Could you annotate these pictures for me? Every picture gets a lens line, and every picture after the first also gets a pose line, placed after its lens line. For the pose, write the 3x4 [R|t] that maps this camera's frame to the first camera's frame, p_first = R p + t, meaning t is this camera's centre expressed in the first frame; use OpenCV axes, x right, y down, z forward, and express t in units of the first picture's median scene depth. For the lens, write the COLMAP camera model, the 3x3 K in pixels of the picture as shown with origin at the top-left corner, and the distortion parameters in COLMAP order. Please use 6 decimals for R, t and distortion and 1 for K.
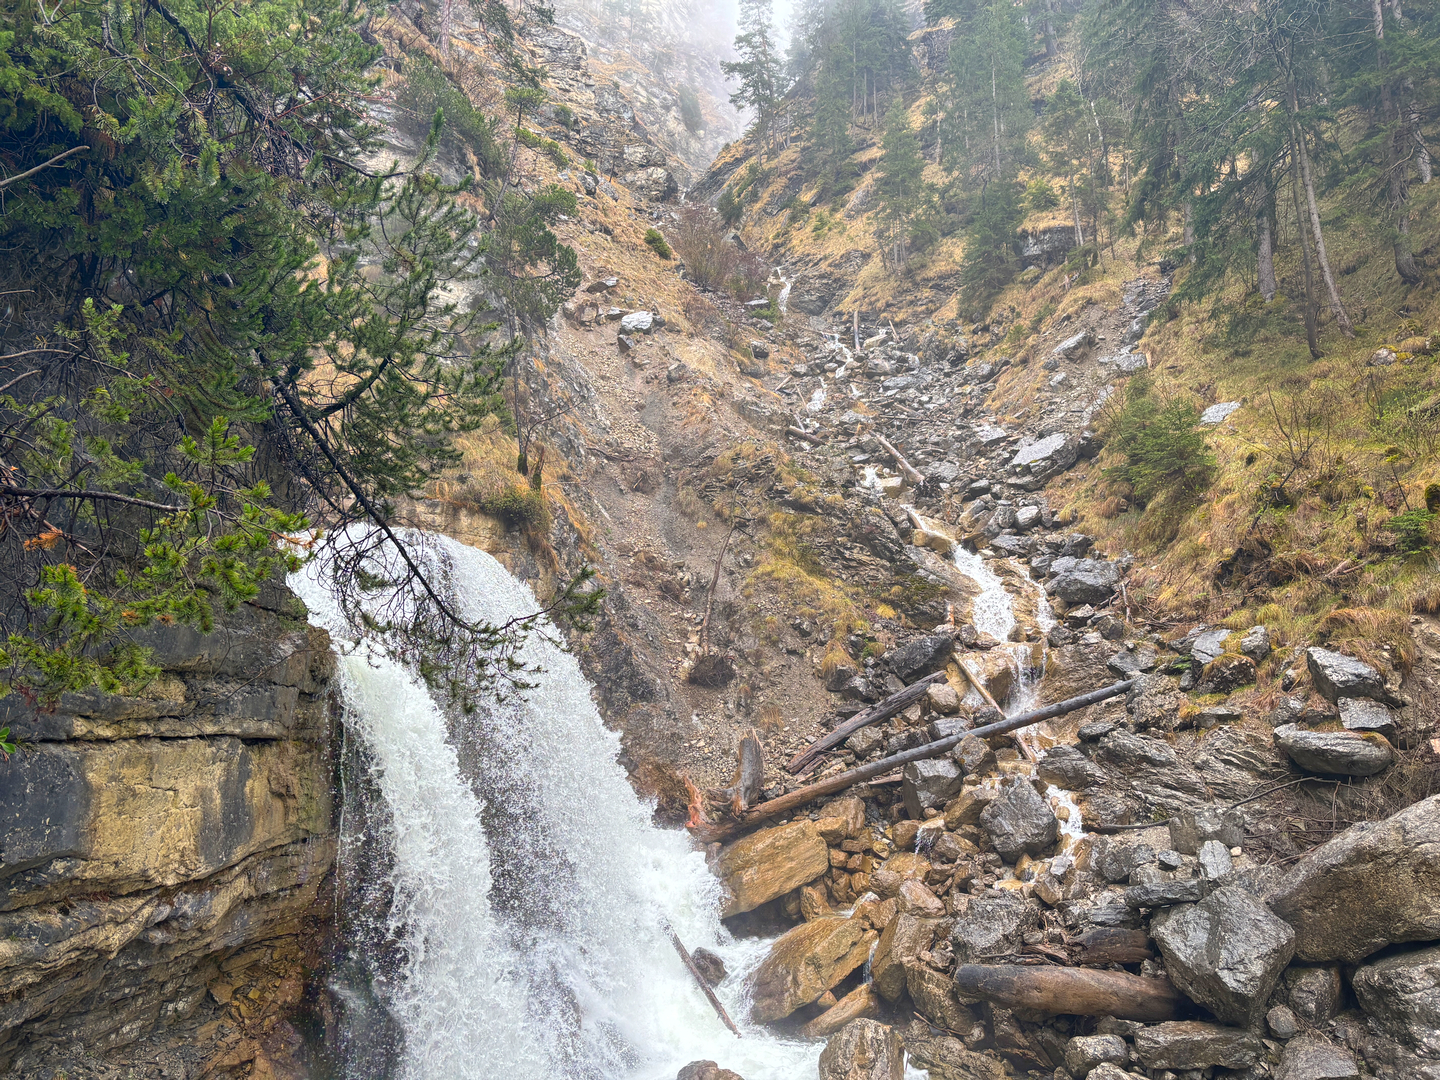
lens RADIAL K [[966.3, 0, 720.0], [0, 966.3, 540.0], [0, 0, 1]] dist [0.063025, -0.050811]
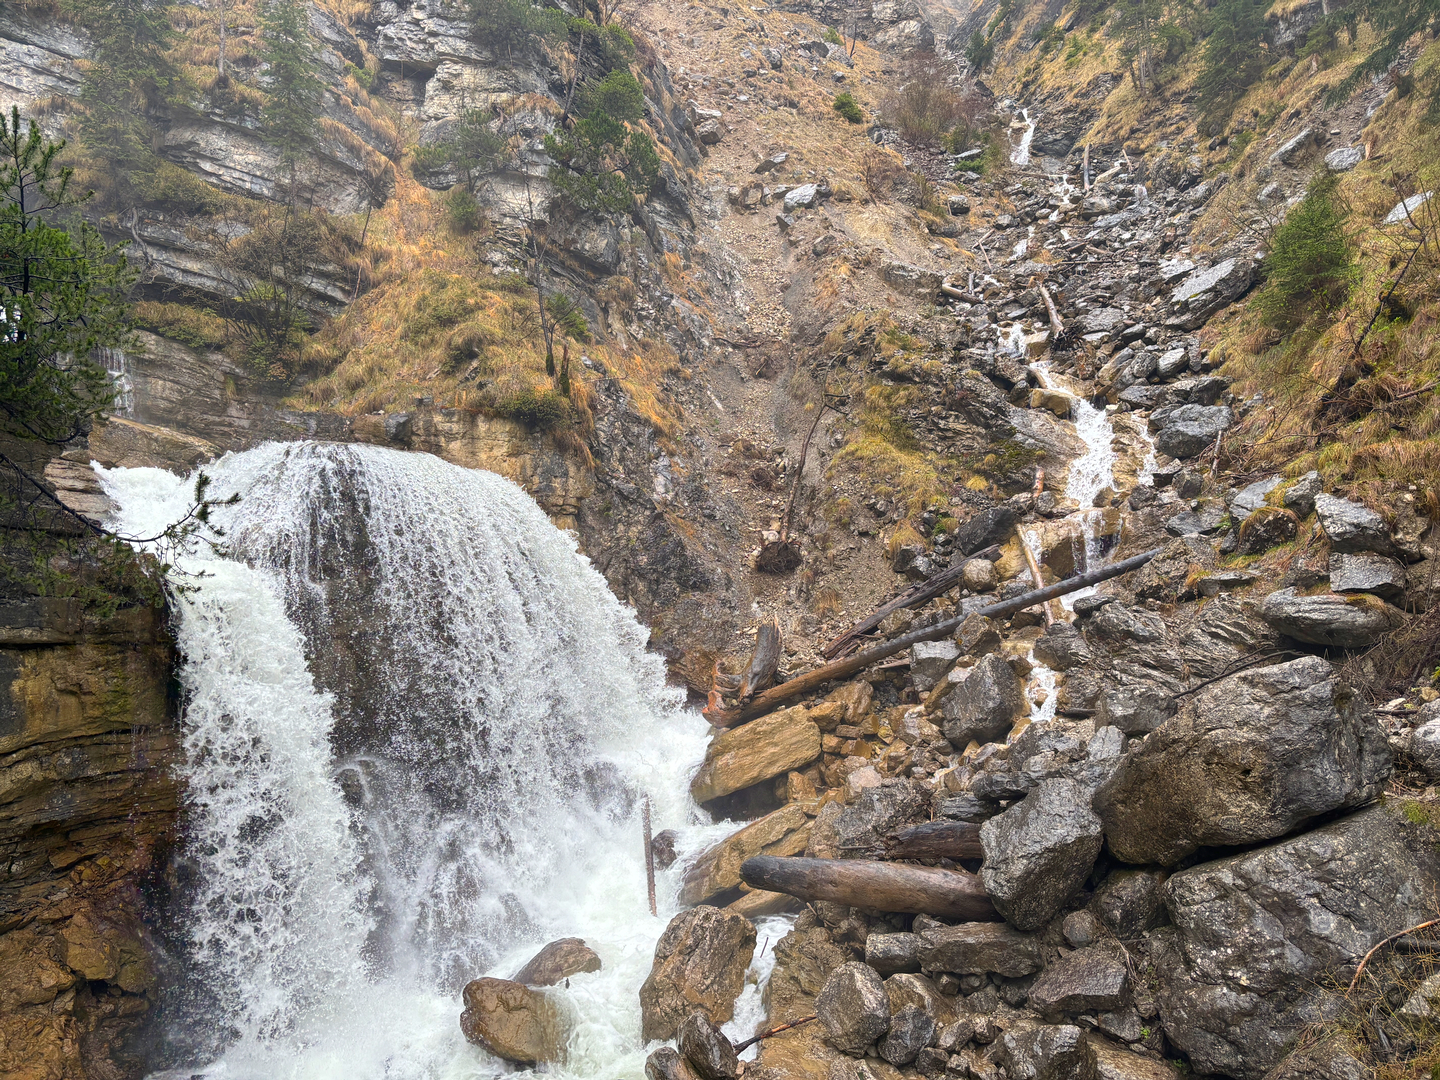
lens RADIAL K [[969.5, 0, 720.0], [0, 969.5, 540.0], [0, 0, 1]] dist [0.023345, -0.028726]
pose [[0.957976, -0.054668, -0.281592, 0.183646], [0.086549, 0.991008, 0.102046, 0.011282], [0.273481, -0.122129, 0.954093, 0.045904]]
